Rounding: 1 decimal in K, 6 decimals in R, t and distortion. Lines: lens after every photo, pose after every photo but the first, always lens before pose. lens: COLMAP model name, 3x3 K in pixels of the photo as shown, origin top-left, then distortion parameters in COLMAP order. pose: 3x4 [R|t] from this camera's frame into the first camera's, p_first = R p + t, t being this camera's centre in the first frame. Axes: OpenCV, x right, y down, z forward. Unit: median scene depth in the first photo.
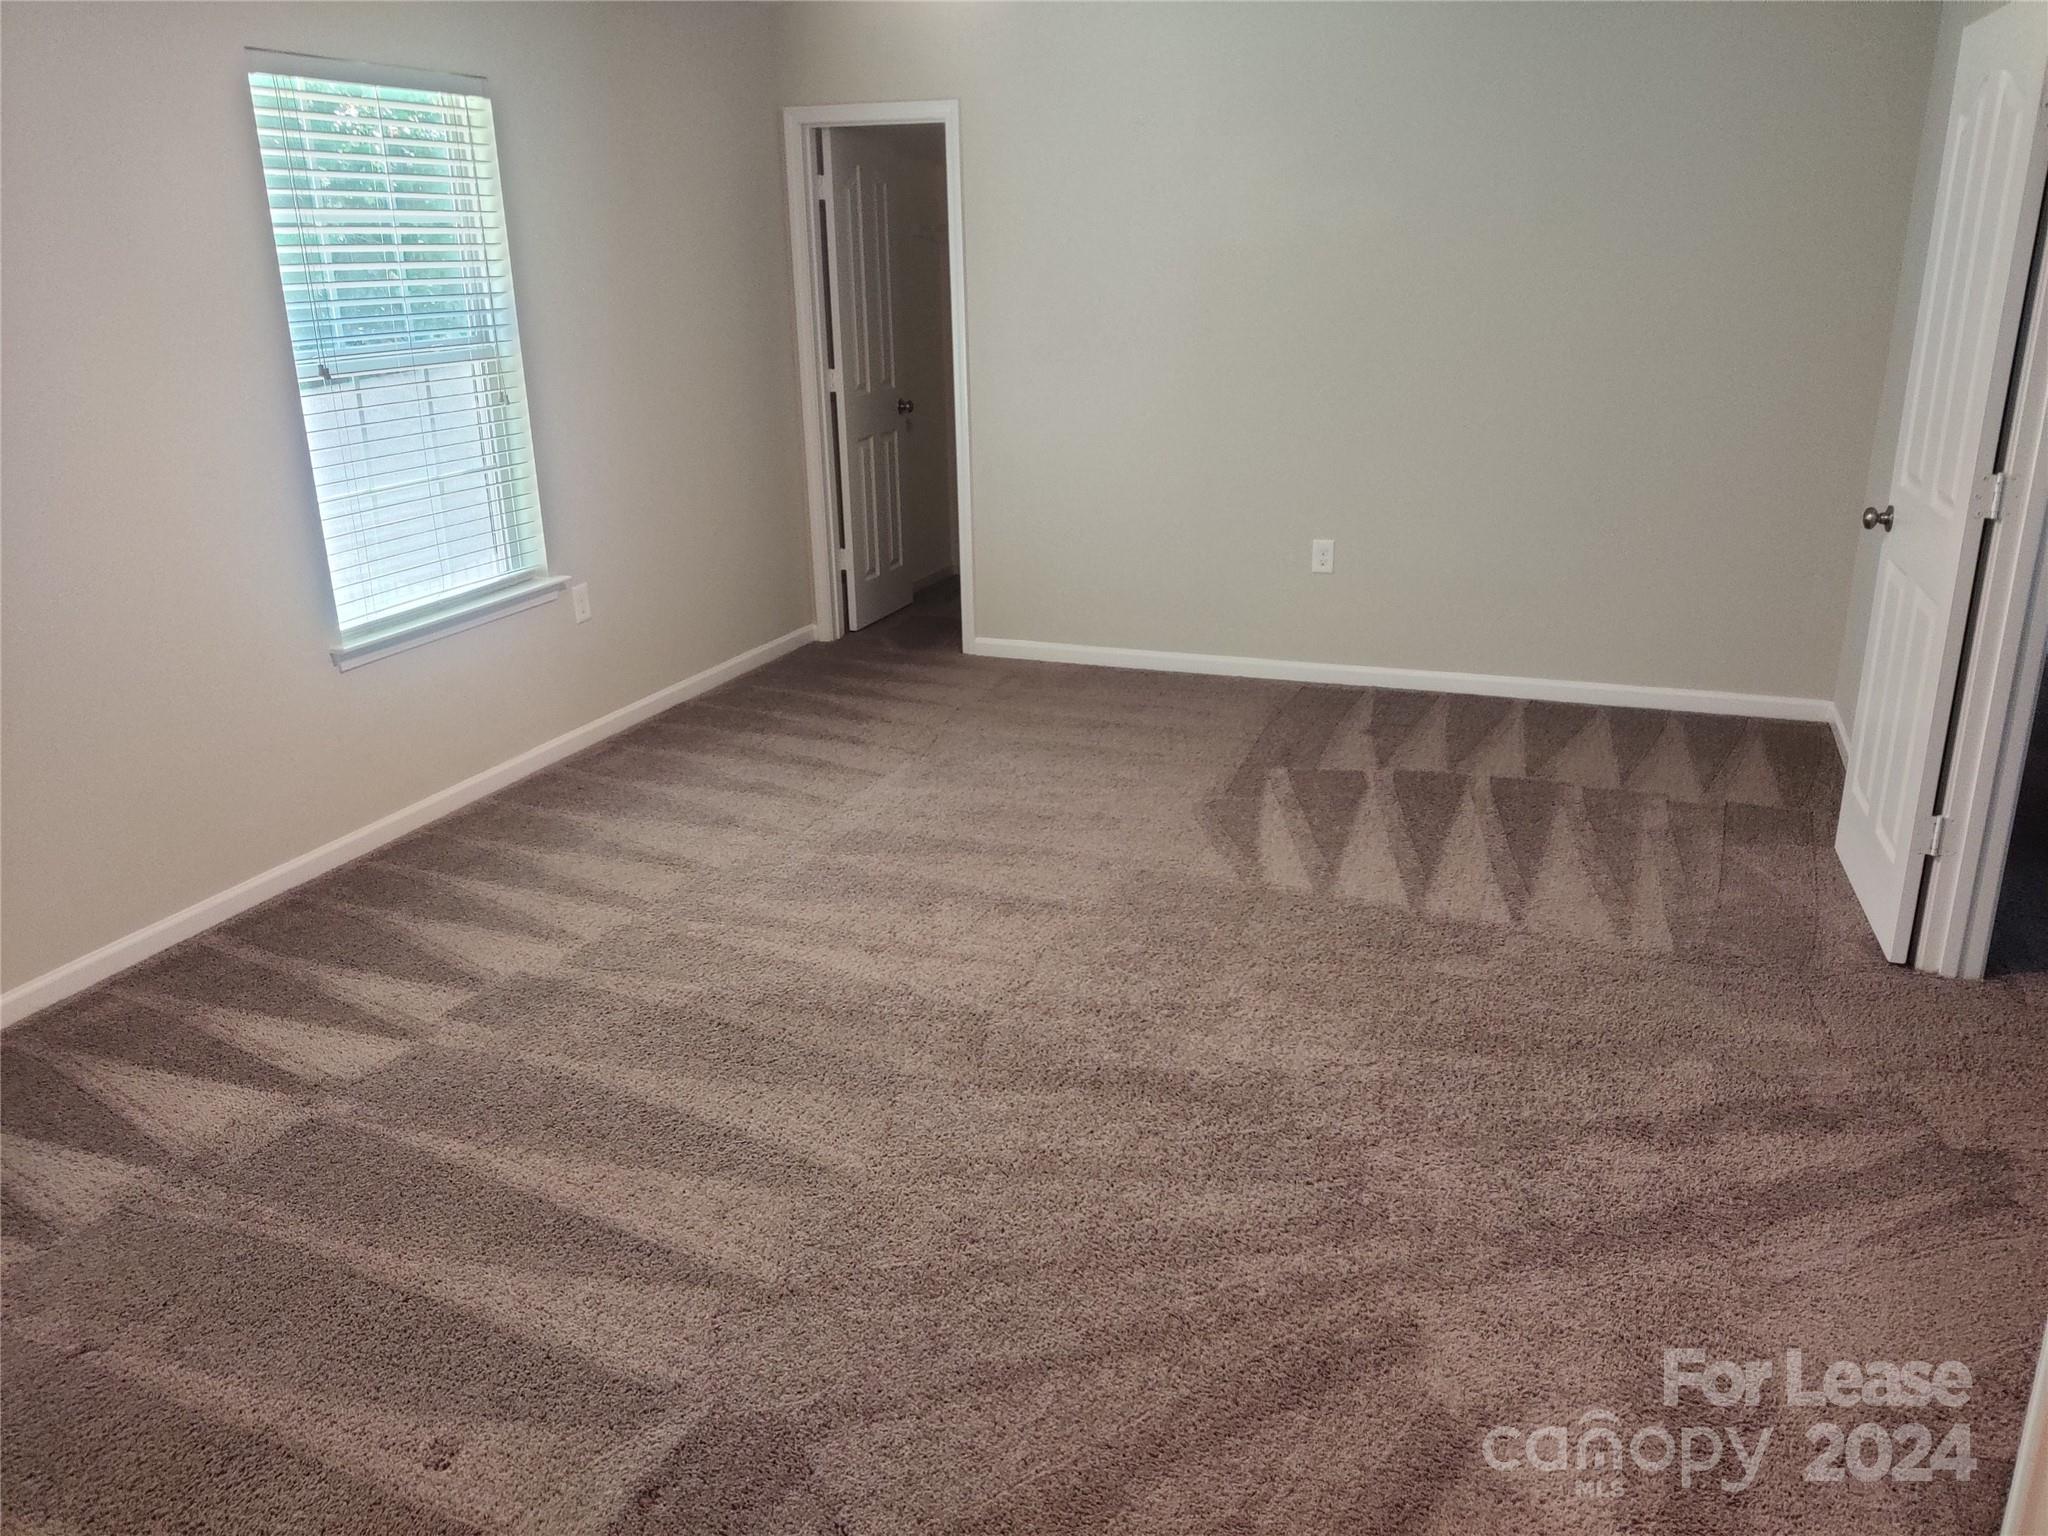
lens RADIAL K [[1562.1, 0, 1026.0], [0, 1562.1, 761.4], [0, 0, 1]] dist [0.024417, -0.015084]
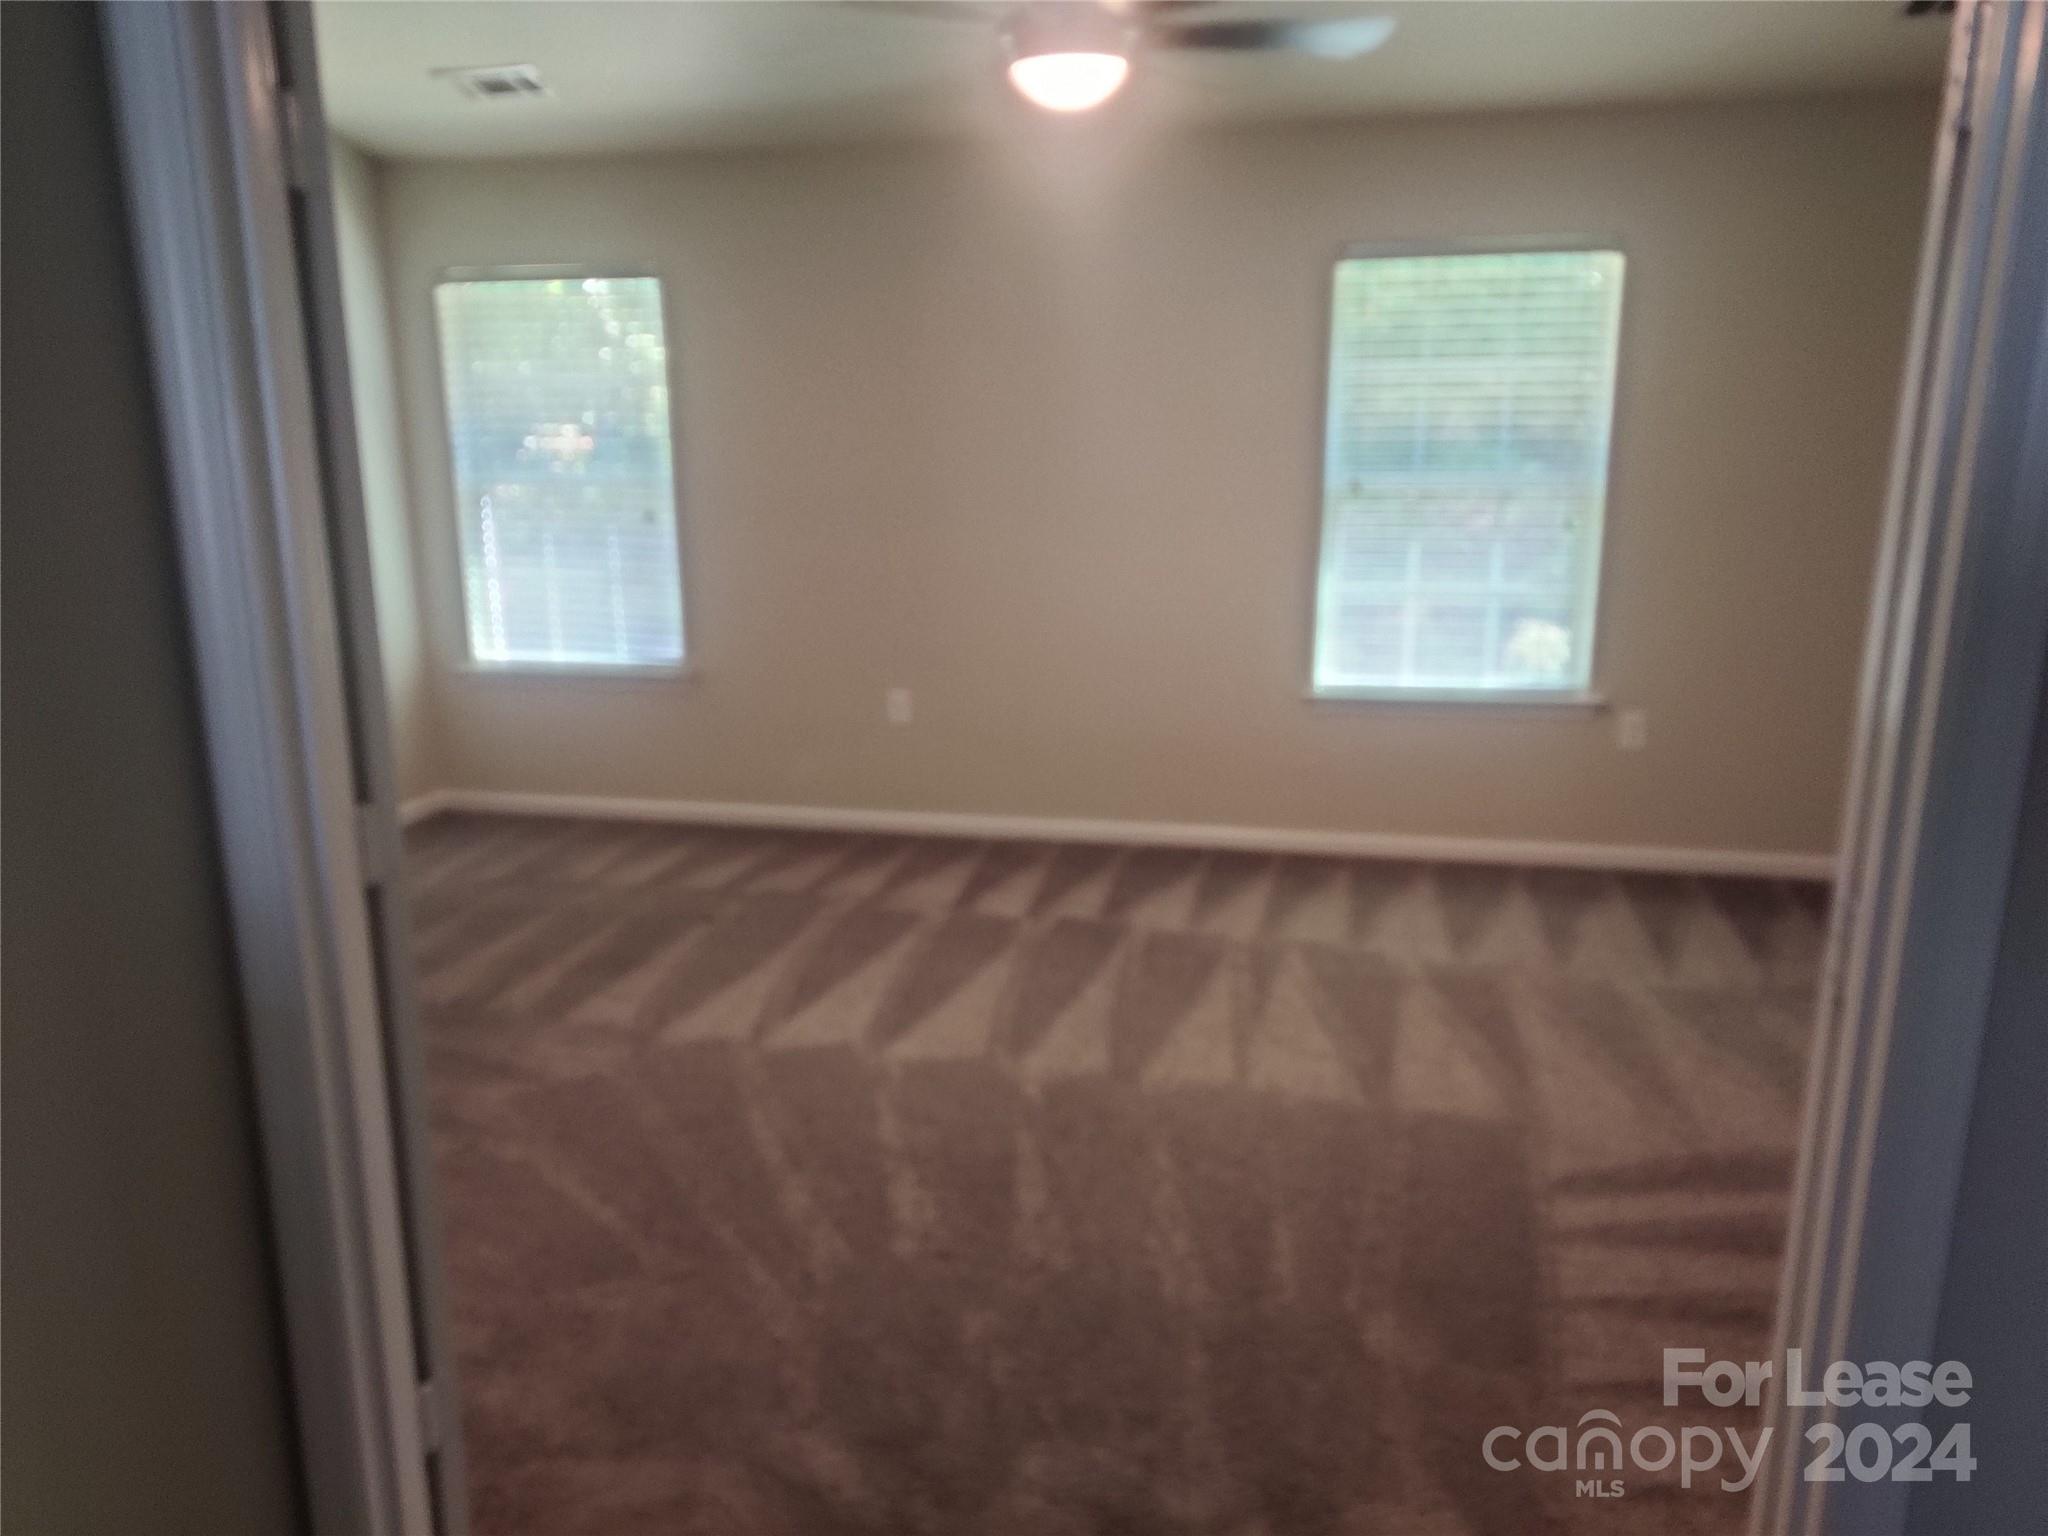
lens RADIAL K [[1562.1, 0, 1026.1], [0, 1562.1, 772.4], [0, 0, 1]] dist [0.024417, -0.015084]
pose [[0.176194, 0.258848, -0.949712, 0.800488], [-0.317109, 0.928297, 0.194180, -0.191912], [0.931878, 0.266949, 0.245644, 0.501476]]
